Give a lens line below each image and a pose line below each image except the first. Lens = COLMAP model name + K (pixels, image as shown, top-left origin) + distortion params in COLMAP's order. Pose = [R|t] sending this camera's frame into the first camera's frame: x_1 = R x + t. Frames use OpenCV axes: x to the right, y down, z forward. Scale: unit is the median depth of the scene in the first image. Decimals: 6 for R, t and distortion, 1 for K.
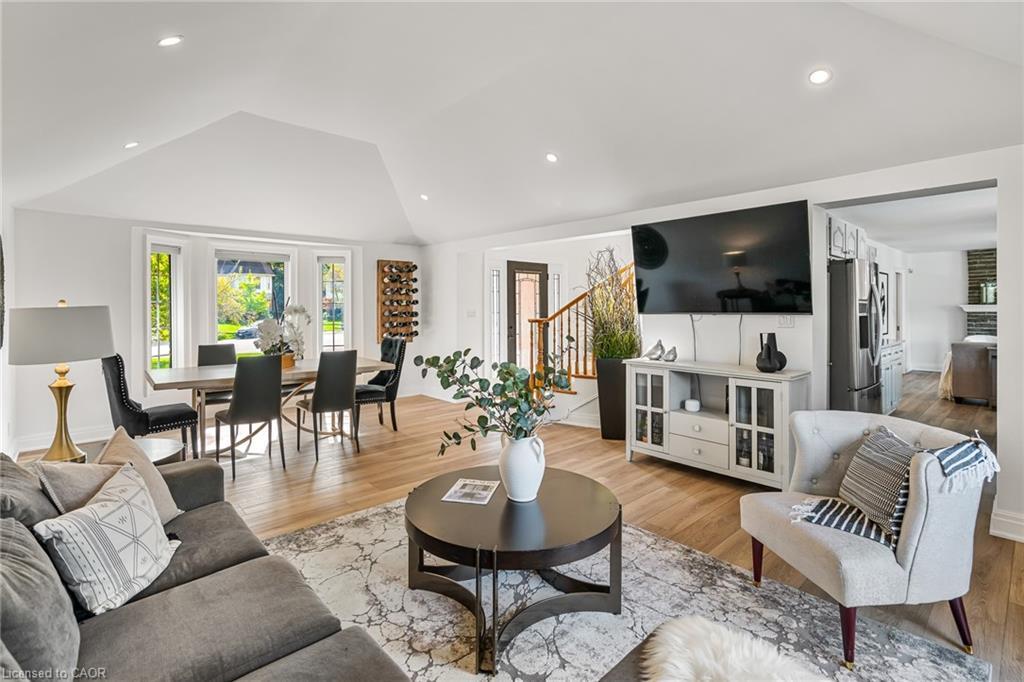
lens RADIAL K [[479.6, 0, 513.8], [0, 479.6, 309.3], [0, 0, 1]] dist [-0.002510, 0.000298]
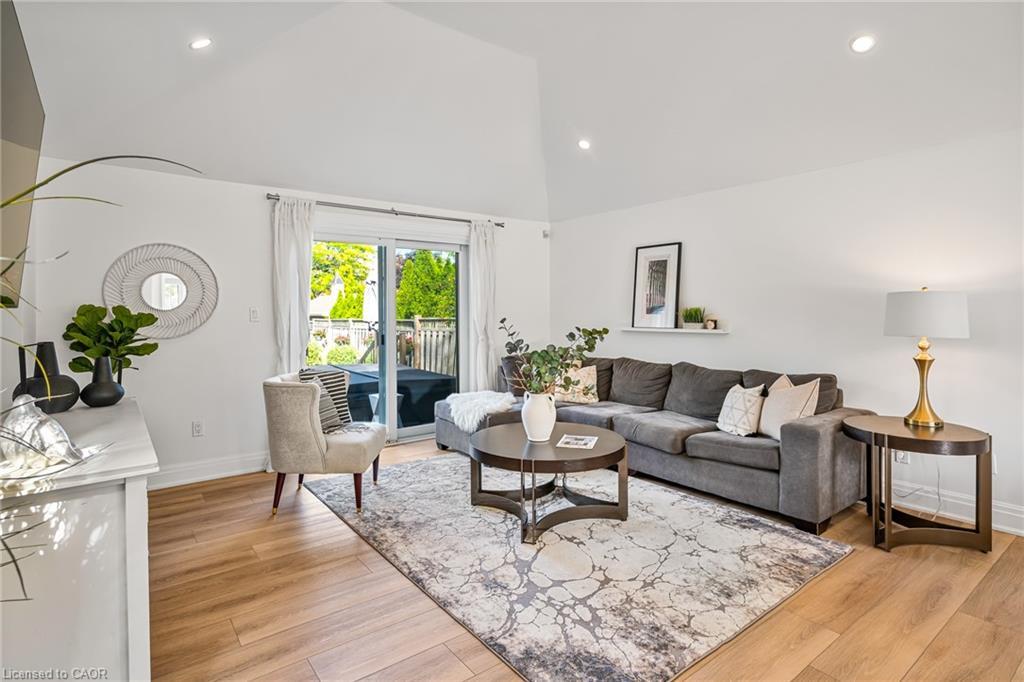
lens RADIAL K [[531.8, 0, 512.7], [0, 531.8, 312.3], [0, 0, 1]] dist [-0.001536, -0.000025]
pose [[-0.996542, 0.009550, 0.082534, -0.020329], [0.010054, 0.999933, 0.005685, 0.014620], [-0.082475, 0.006495, -0.996572, 1.335121]]
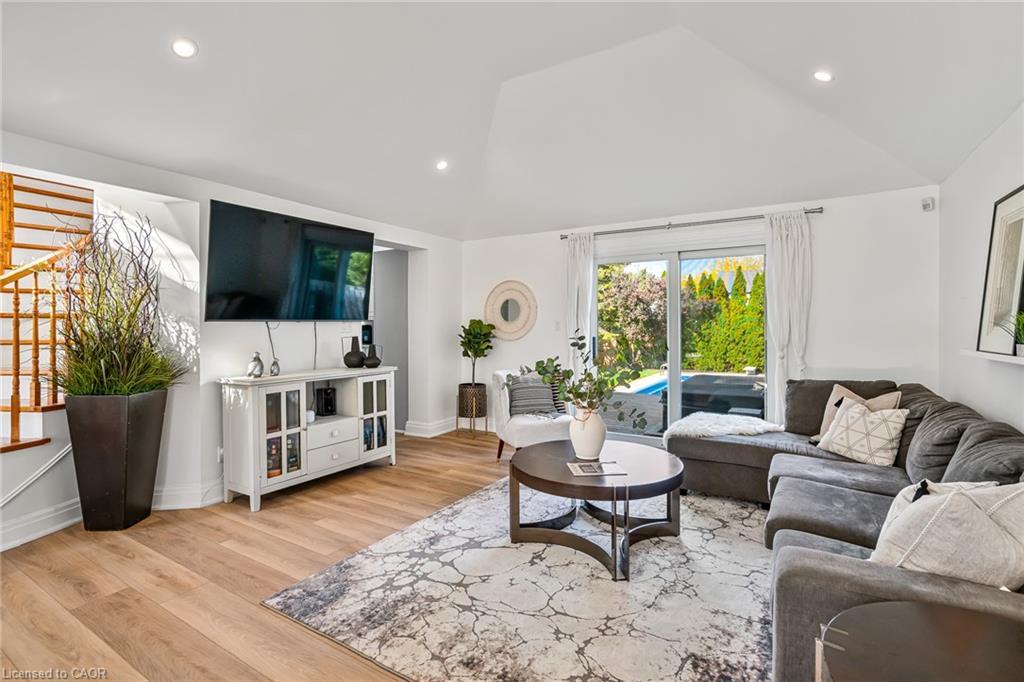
lens RADIAL K [[479.6, 0, 500.8], [0, 479.6, 324.3], [0, 0, 1]] dist [-0.002510, 0.000298]
pose [[-0.264774, 0.009427, 0.964265, -0.616519], [0.006482, 0.999947, -0.007996, 0.026326], [-0.964289, 0.004133, -0.264821, 0.836504]]
